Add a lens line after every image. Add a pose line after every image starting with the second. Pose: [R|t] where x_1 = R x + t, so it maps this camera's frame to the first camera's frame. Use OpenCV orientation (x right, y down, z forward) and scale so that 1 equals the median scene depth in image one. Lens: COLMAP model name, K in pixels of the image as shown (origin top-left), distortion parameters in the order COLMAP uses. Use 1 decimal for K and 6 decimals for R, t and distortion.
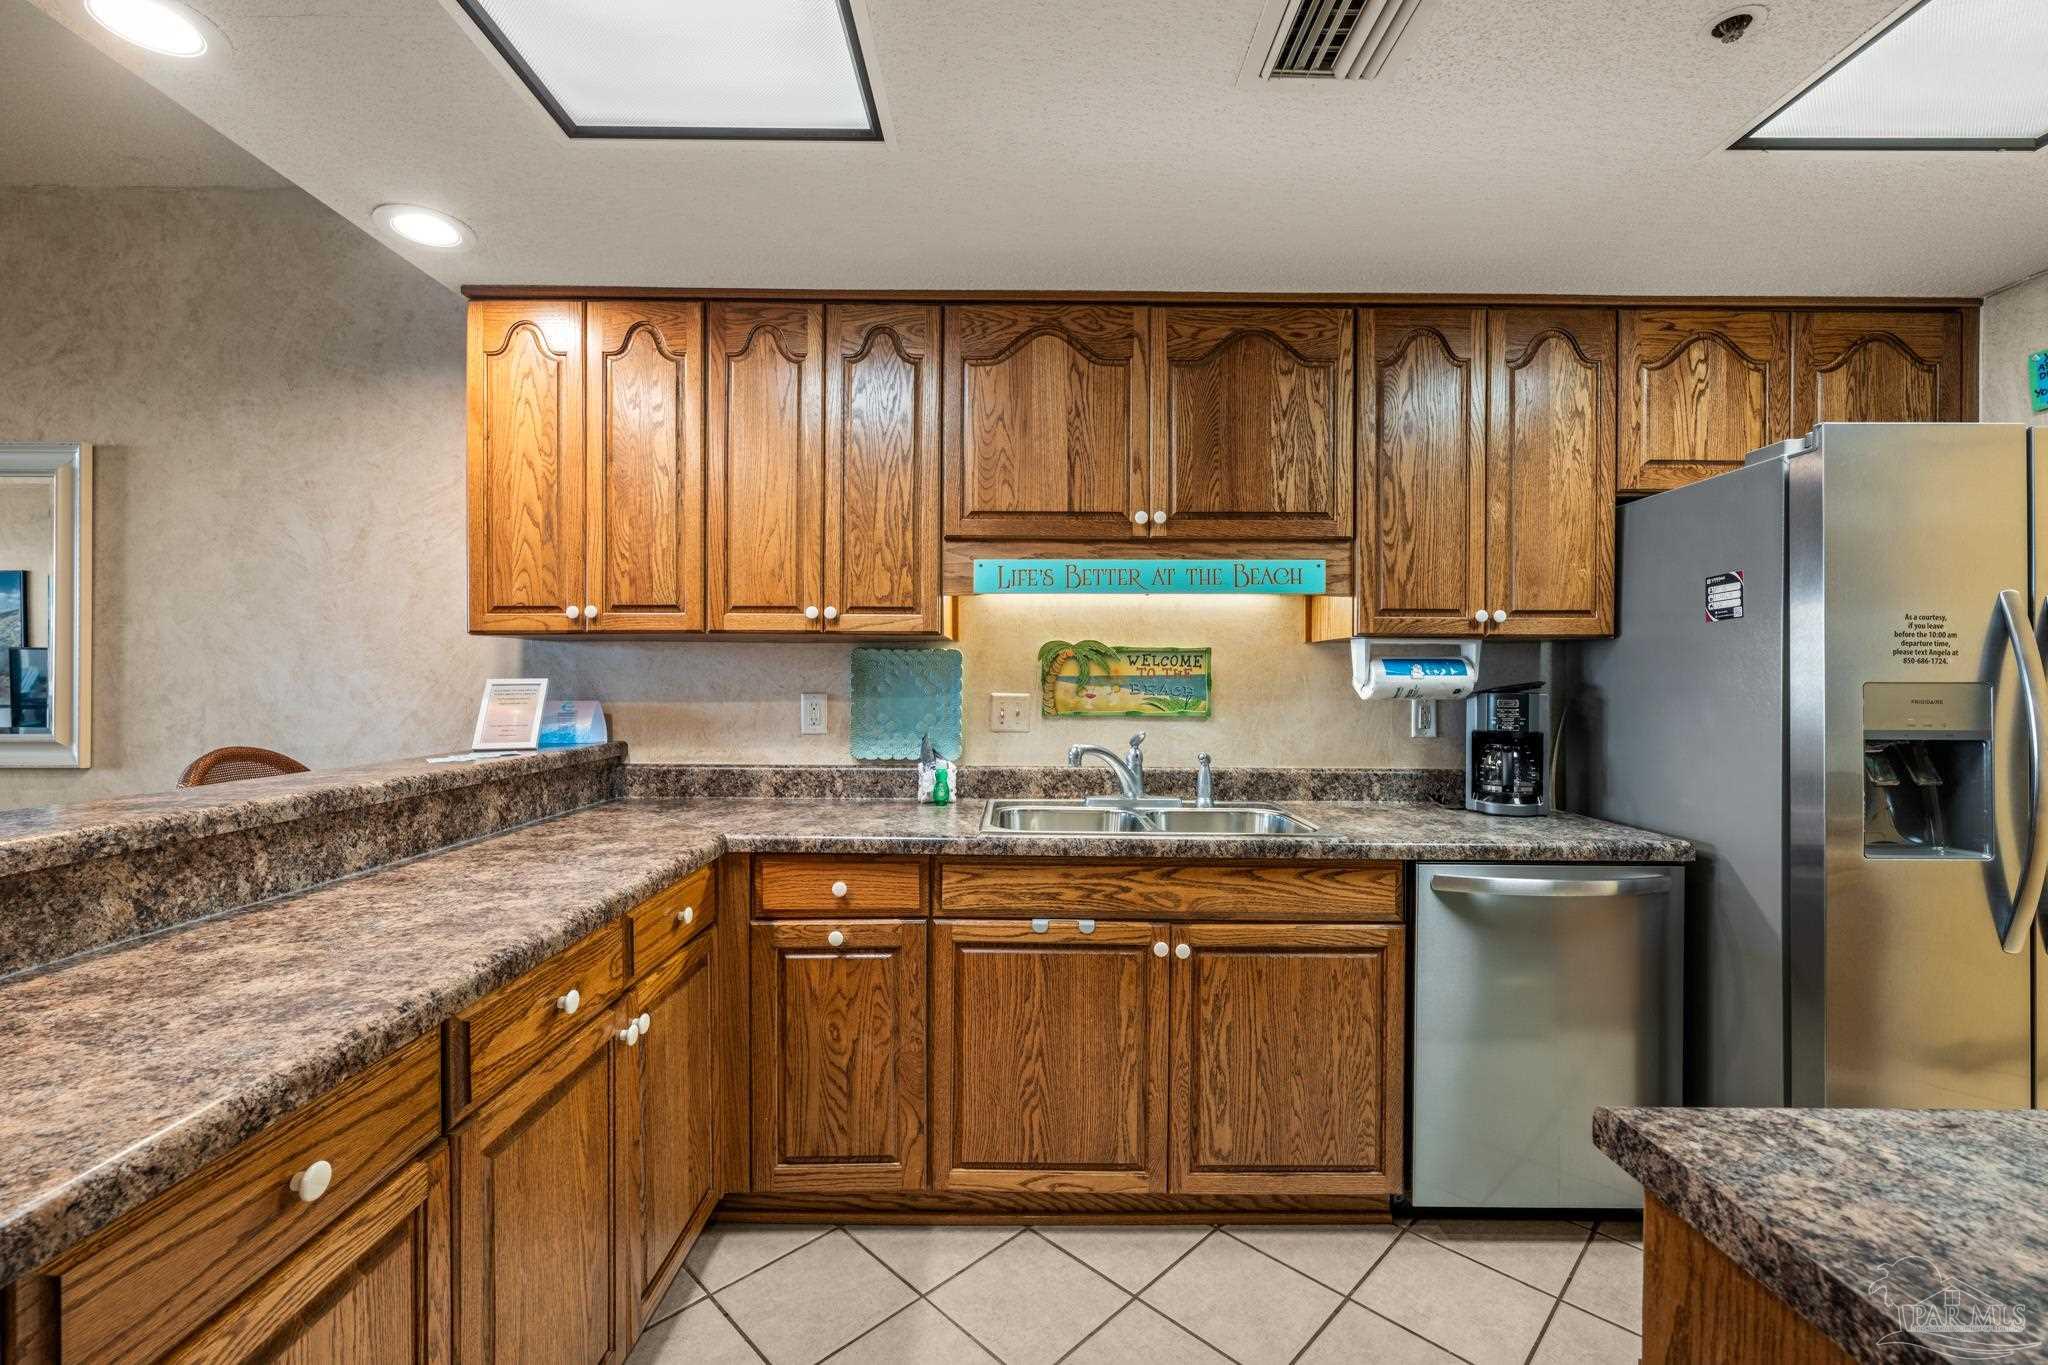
lens RADIAL K [[852.5, 0, 1035.2], [0, 852.5, 675.5], [0, 0, 1]] dist [0.000678, -0.000259]
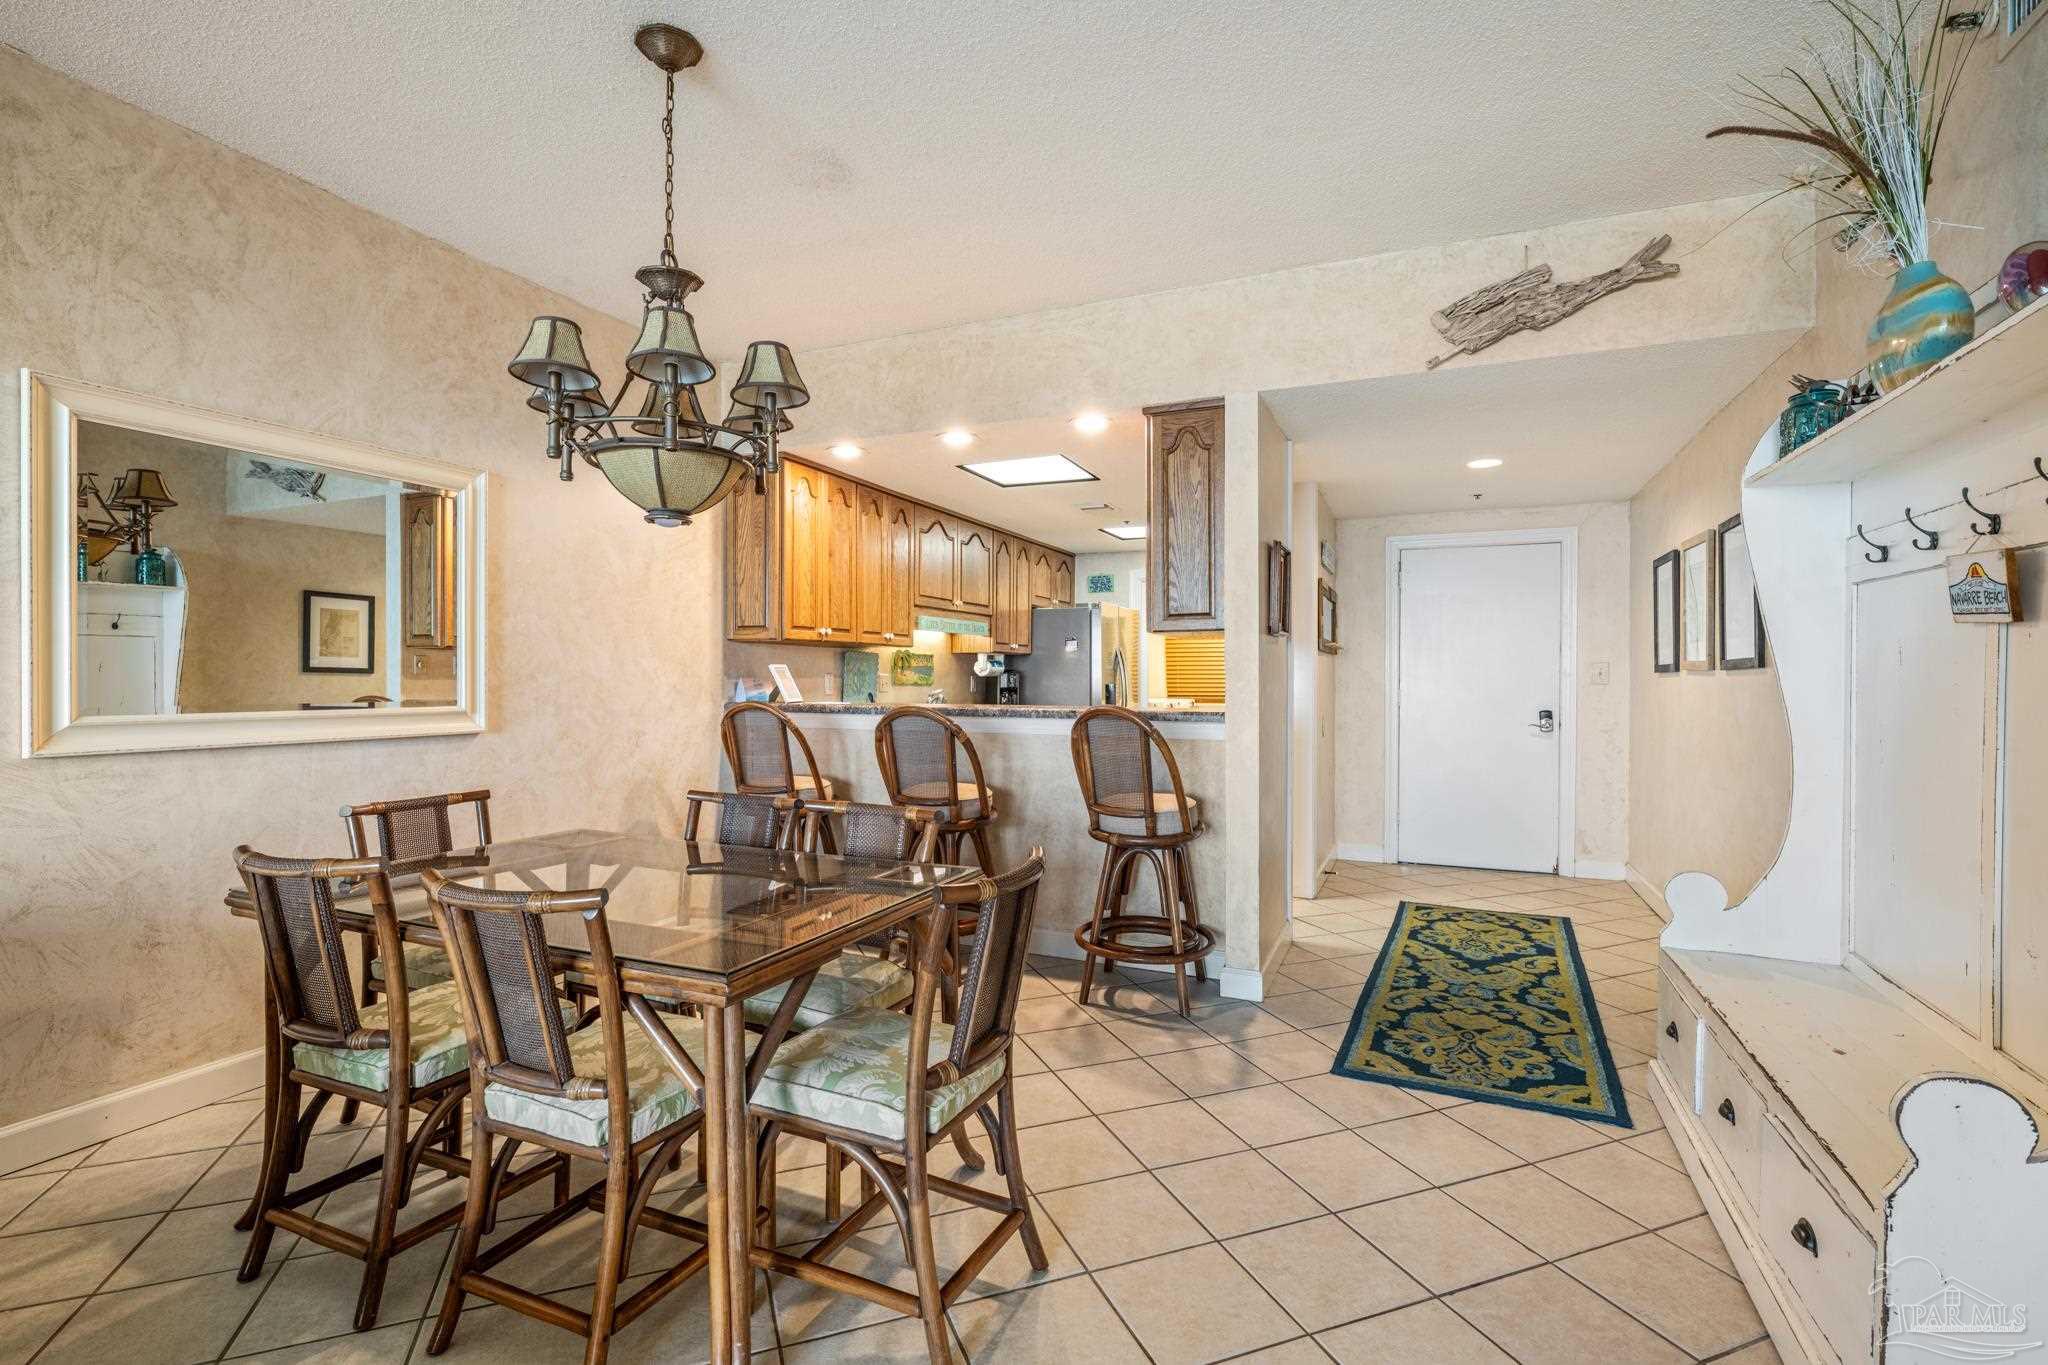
lens RADIAL K [[908.1, 0, 1037.5], [0, 908.1, 682.2], [0, 0, 1]] dist [-0.001225, 0.000765]
pose [[0.404925, -0.006570, 0.914326, -2.202925], [-0.003198, 0.999958, 0.008602, 0.023817], [-0.914344, -0.006407, 0.404887, -0.296244]]
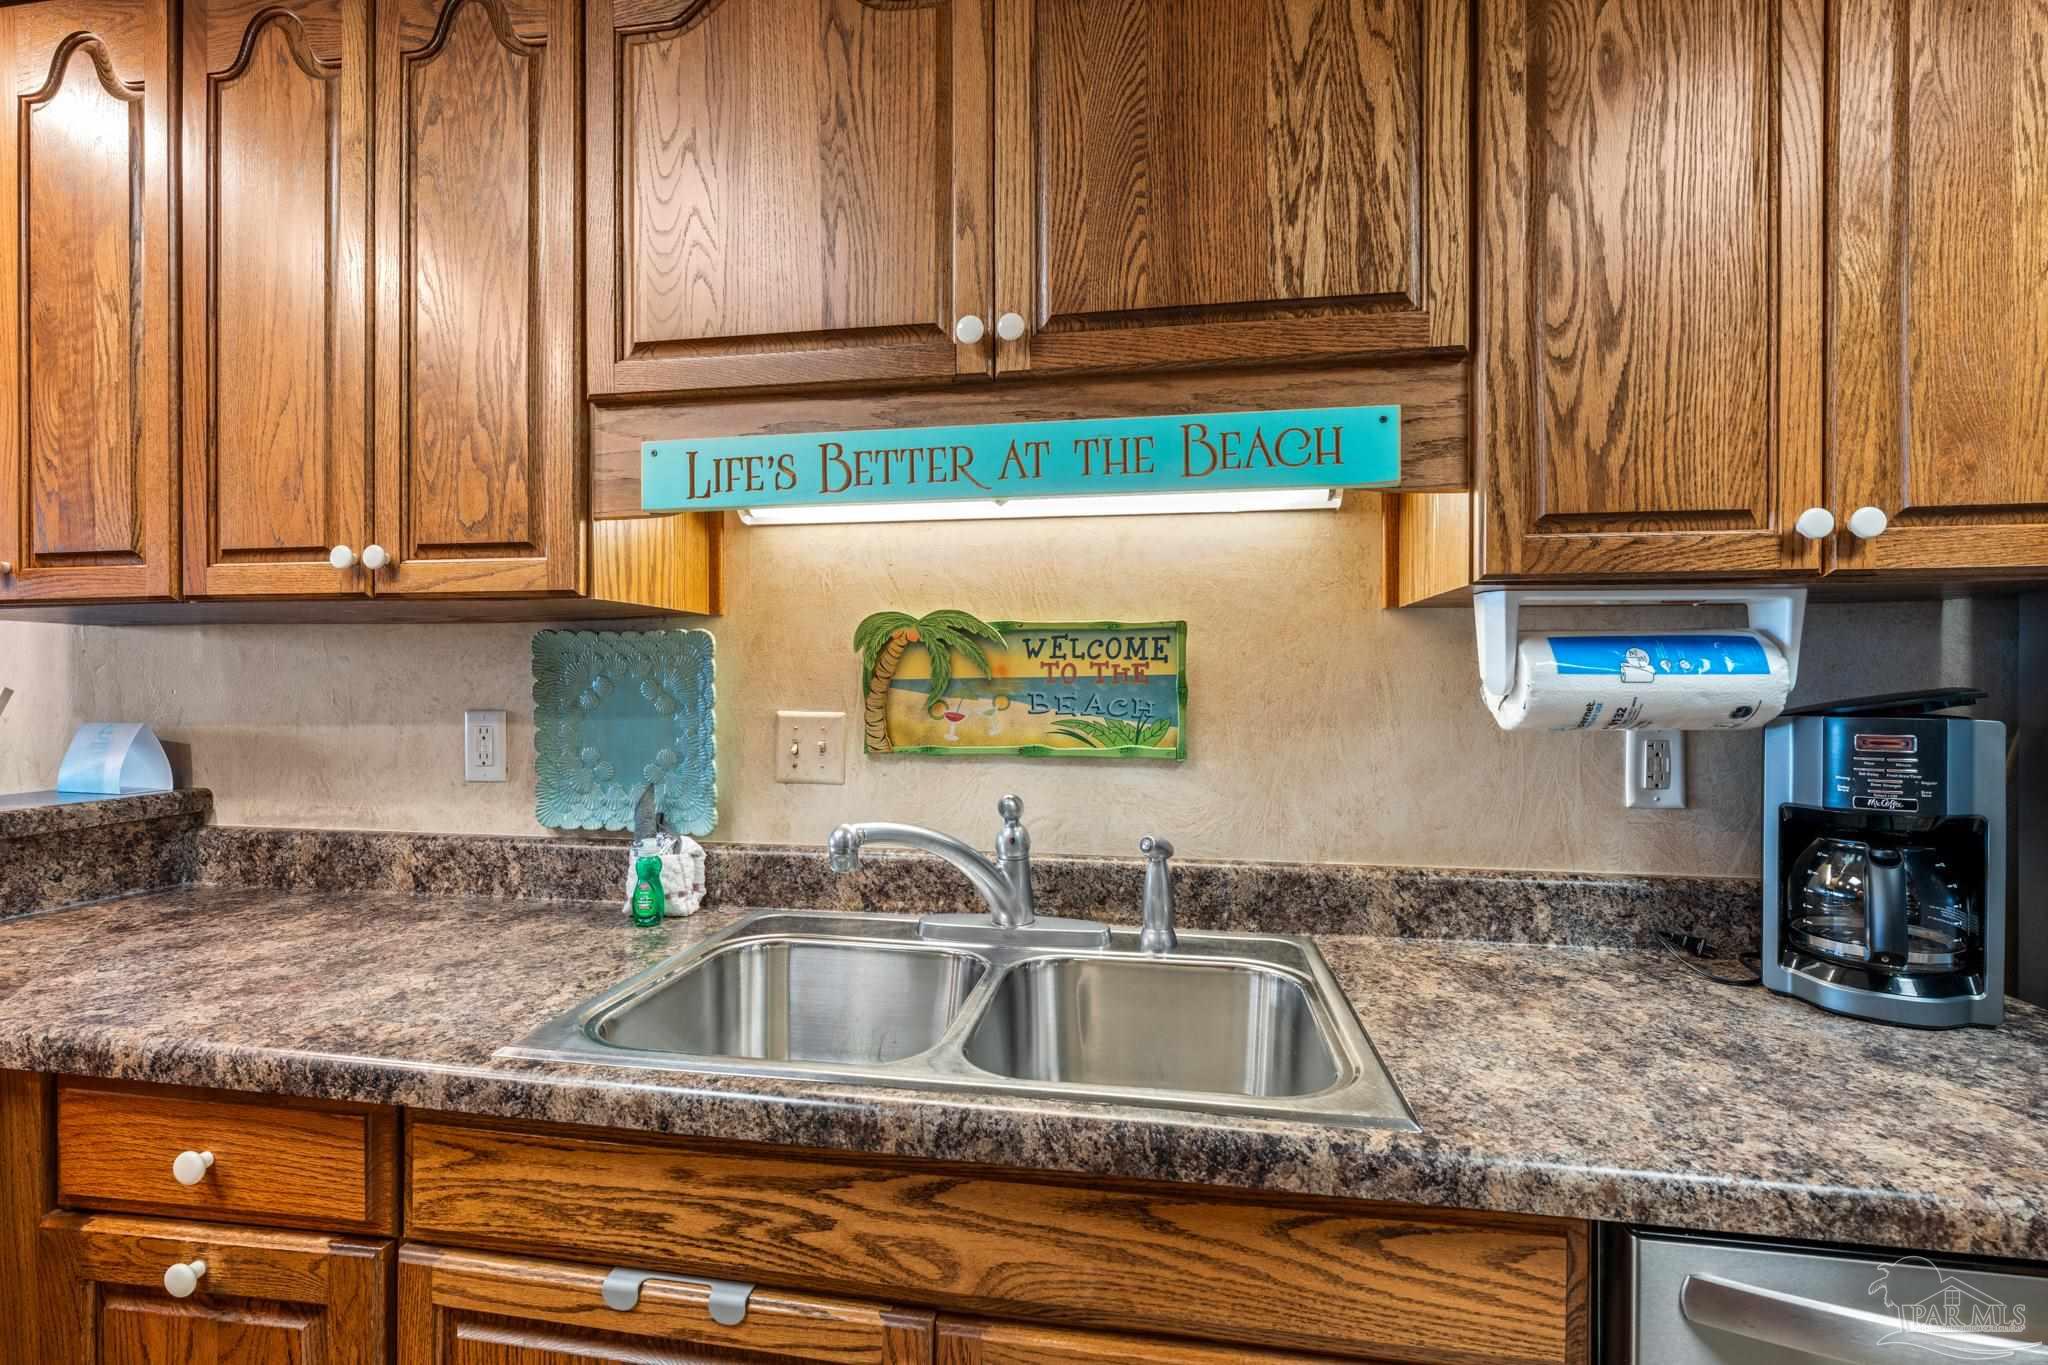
lens RADIAL K [[908.1, 0, 1034.5], [0, 908.1, 681.0], [0, 0, 1]] dist [-0.001225, 0.000765]
pose [[0.985677, -0.003466, -0.168611, 0.236051], [0.004007, 0.999988, 0.002868, 0.000677], [0.168599, -0.003503, 0.985679, 0.520898]]
